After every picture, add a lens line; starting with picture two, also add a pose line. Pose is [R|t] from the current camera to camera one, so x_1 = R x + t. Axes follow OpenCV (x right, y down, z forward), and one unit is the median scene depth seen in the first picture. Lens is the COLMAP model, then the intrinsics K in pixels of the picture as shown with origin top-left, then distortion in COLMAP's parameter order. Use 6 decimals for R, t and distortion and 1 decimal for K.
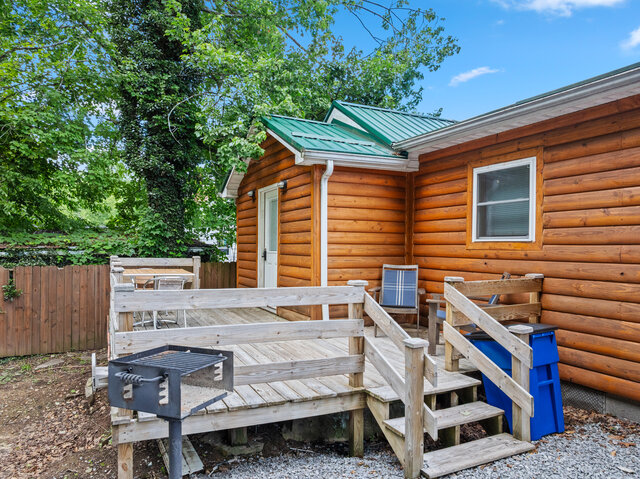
lens RADIAL K [[507.4, 0, 320.0], [0, 507.4, 239.5], [0, 0, 1]] dist [-0.004907, -0.002022]
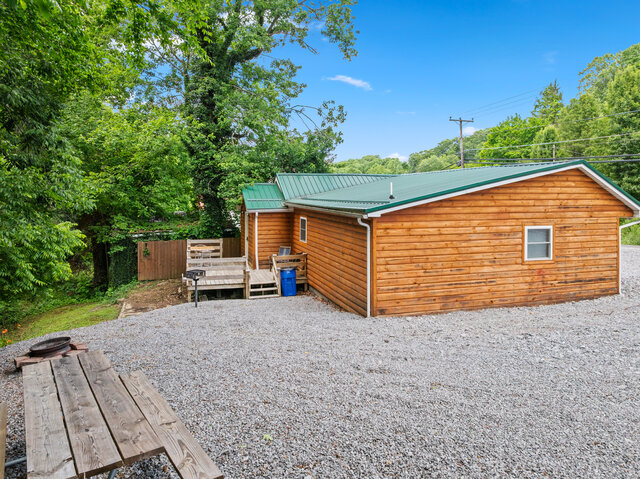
lens RADIAL K [[447.1, 0, 320.0], [0, 447.1, 239.5], [0, 0, 1]] dist [-0.030329, -0.003018]
pose [[0.993409, 0.009379, -0.114235, 0.544521], [0.001287, 0.995671, 0.092938, -0.187909], [0.114612, -0.092473, 0.989097, -1.214562]]
